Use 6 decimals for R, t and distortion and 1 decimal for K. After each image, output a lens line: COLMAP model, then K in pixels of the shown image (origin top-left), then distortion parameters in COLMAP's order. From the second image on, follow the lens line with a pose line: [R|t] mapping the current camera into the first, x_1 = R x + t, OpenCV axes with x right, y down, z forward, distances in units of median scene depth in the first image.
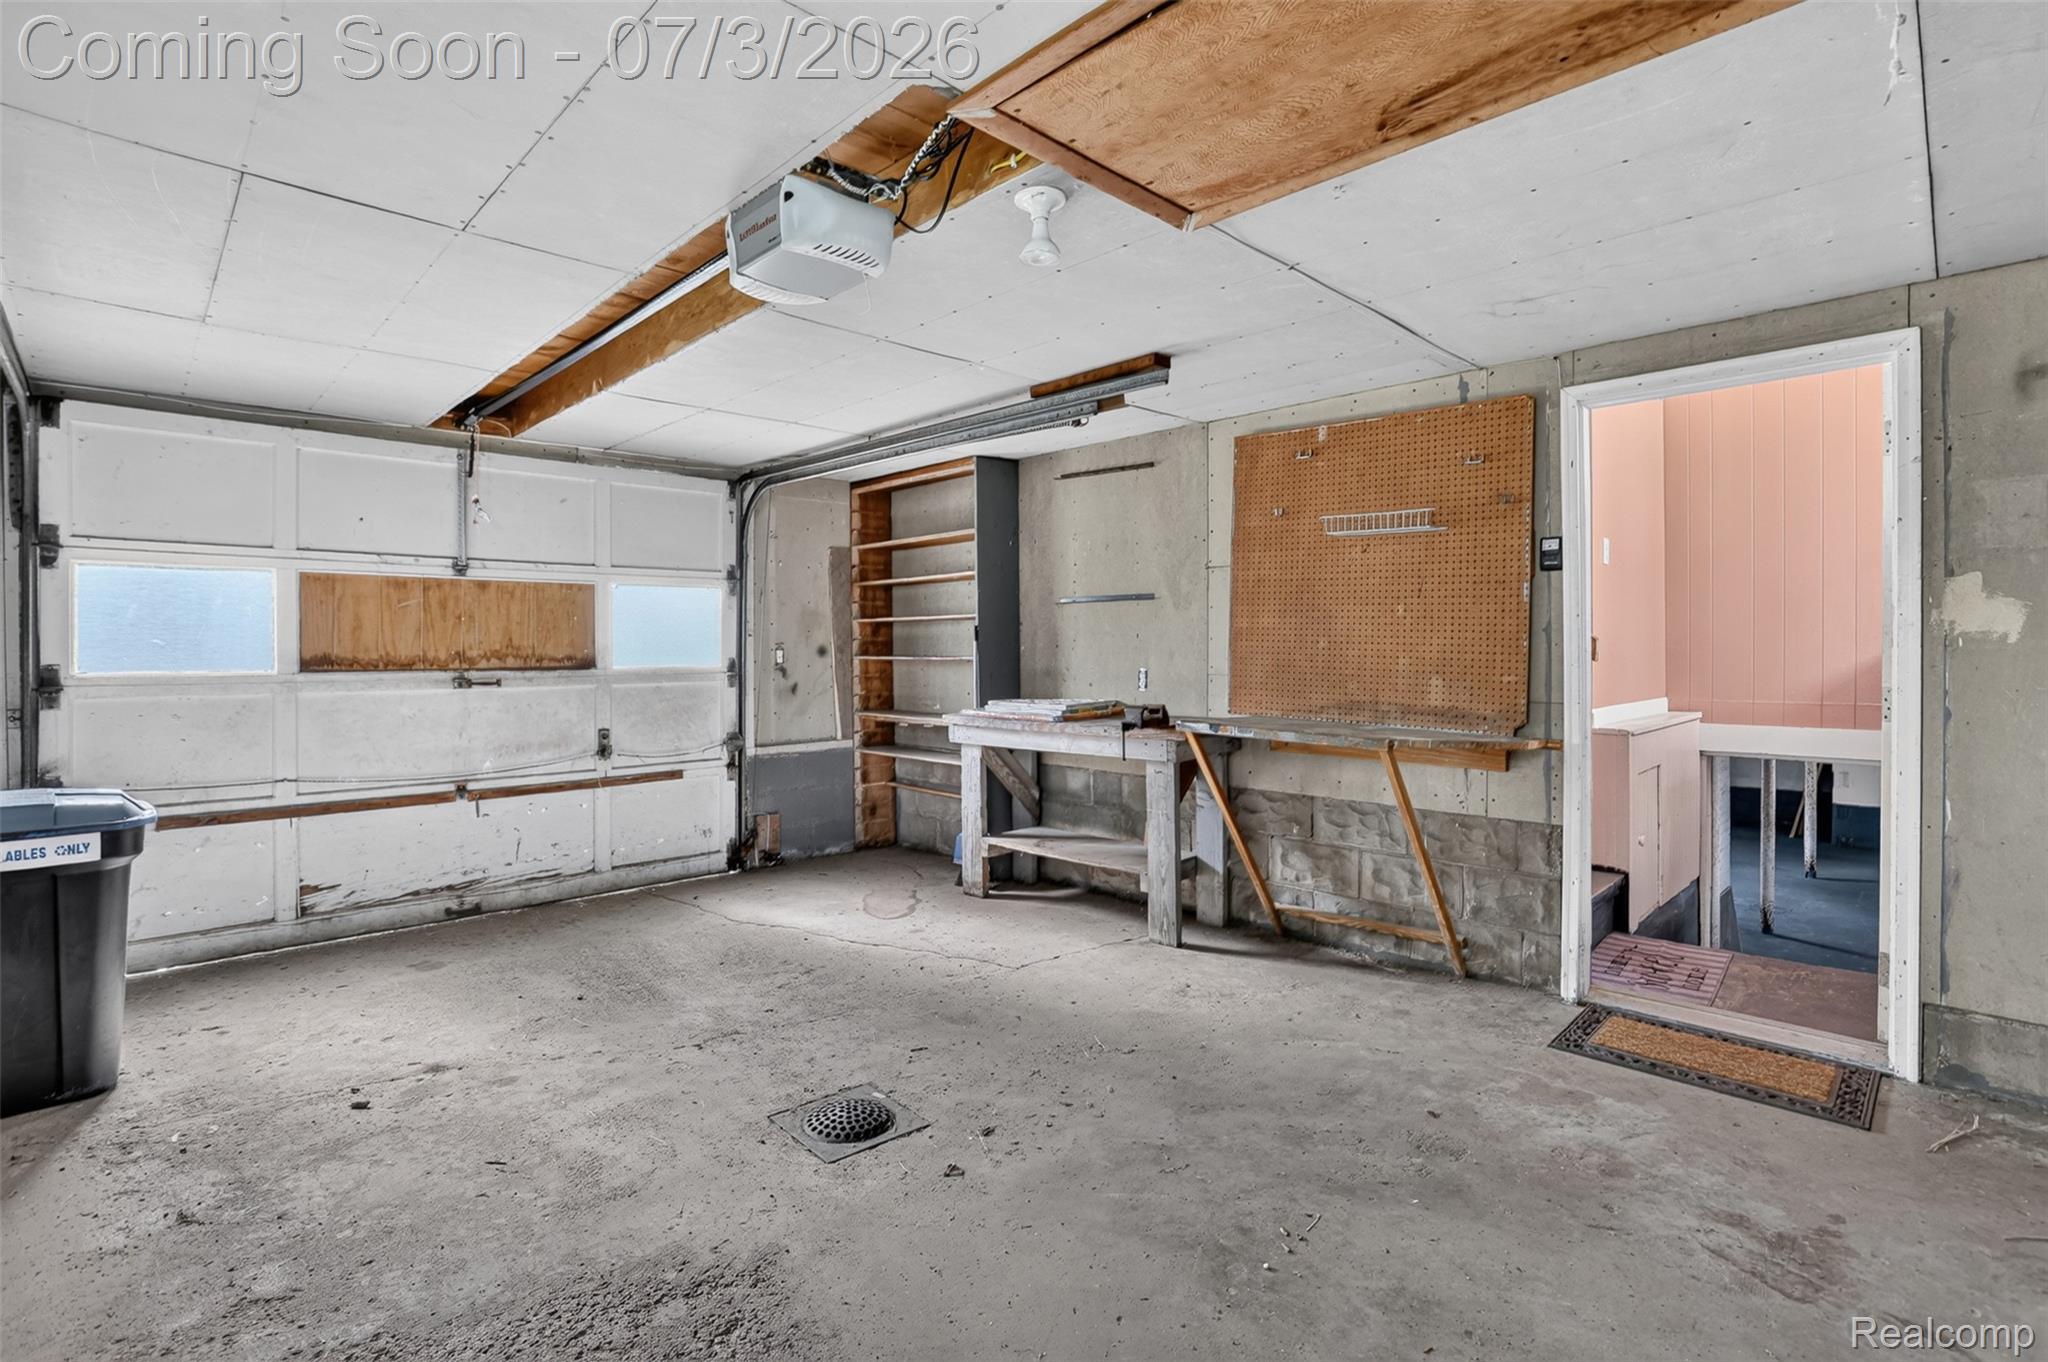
lens RADIAL K [[958.6, 0, 1030.7], [0, 958.6, 655.2], [0, 0, 1]] dist [-0.048375, 0.018268]
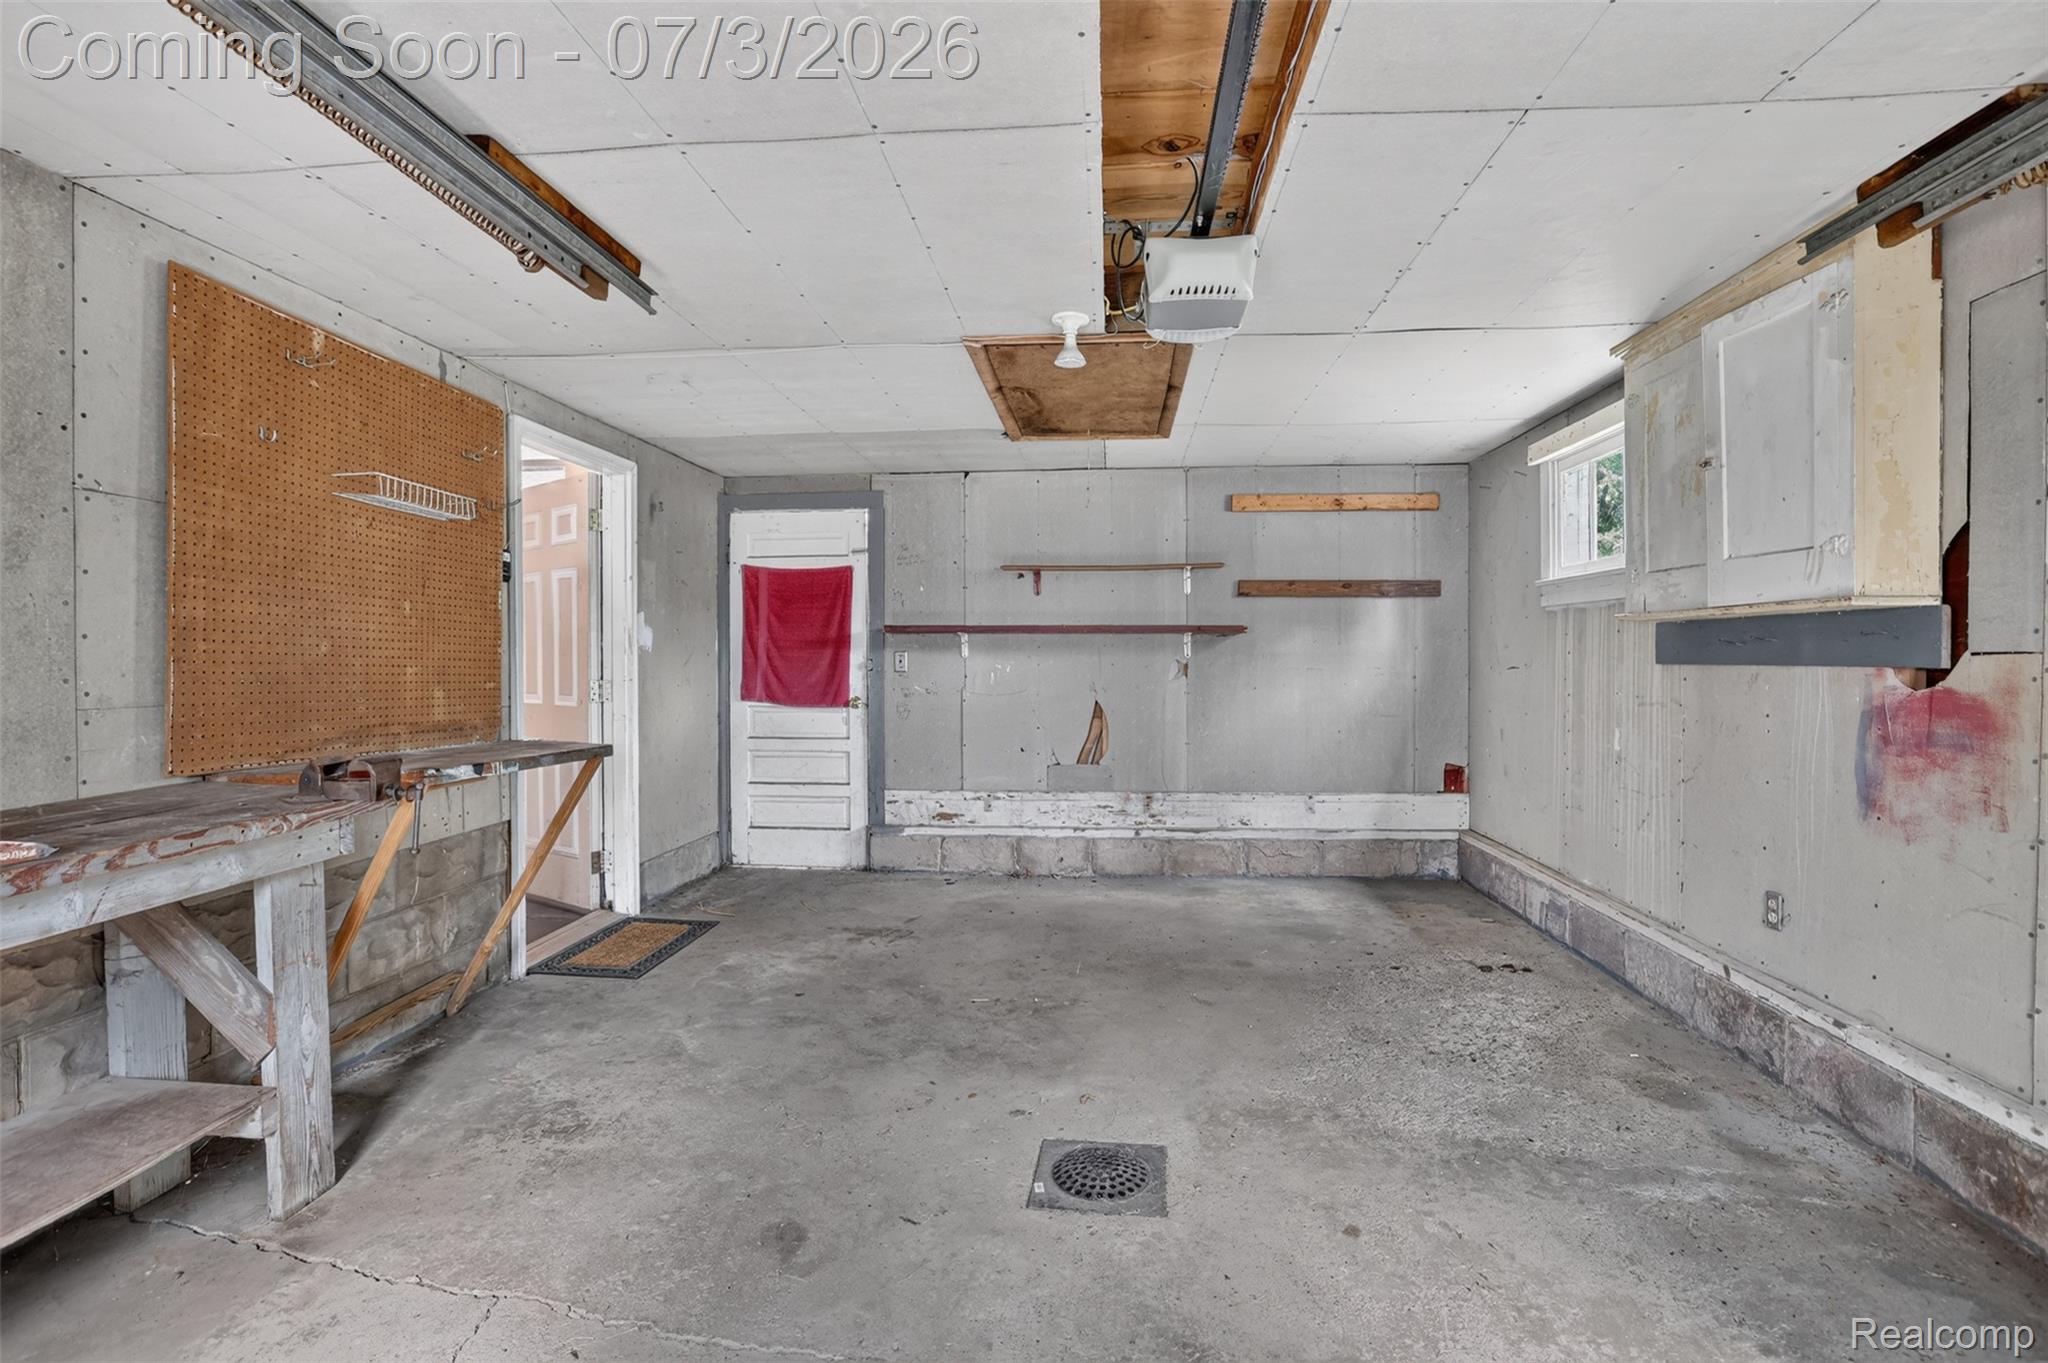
lens RADIAL K [[958.6, 0, 1030.7], [0, 958.6, 655.7], [0, 0, 1]] dist [-0.048375, 0.018268]
pose [[-0.649732, 0.003525, 0.760155, -0.503561], [0.012712, 0.999900, 0.006228, -0.003958], [-0.760057, 0.013710, -0.649711, 0.983227]]
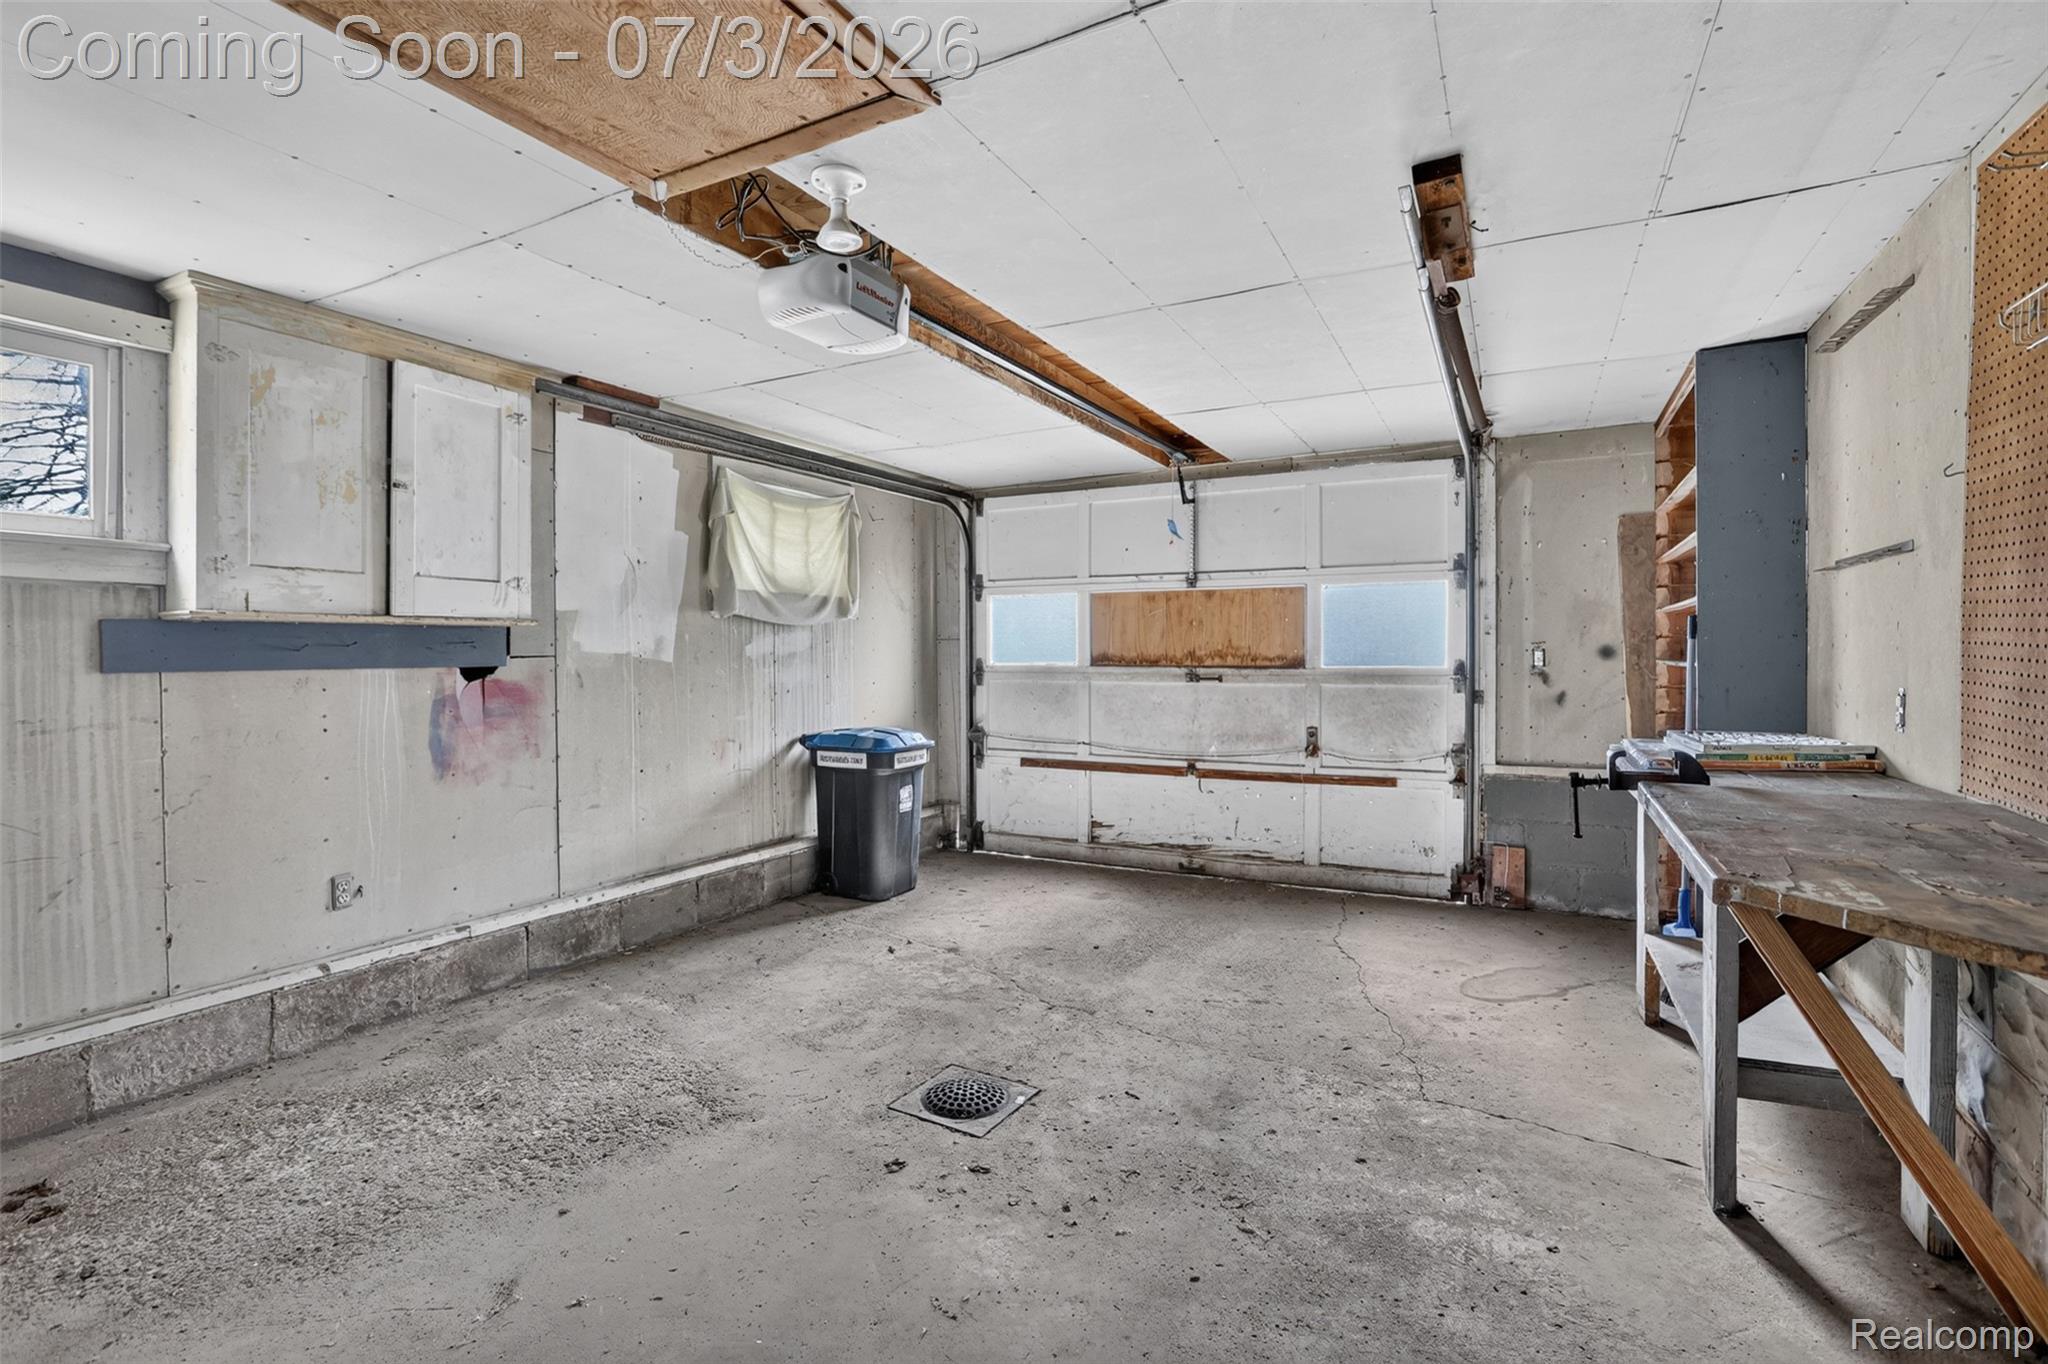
lens RADIAL K [[952.7, 0, 1023.5], [0, 952.7, 665.9], [0, 0, 1]] dist [-0.085032, 0.045208]
pose [[0.299164, 0.016614, -0.954057, 0.489099], [-0.005668, 0.999862, 0.015635, -0.002914], [0.954185, 0.000731, 0.299217, 0.452489]]
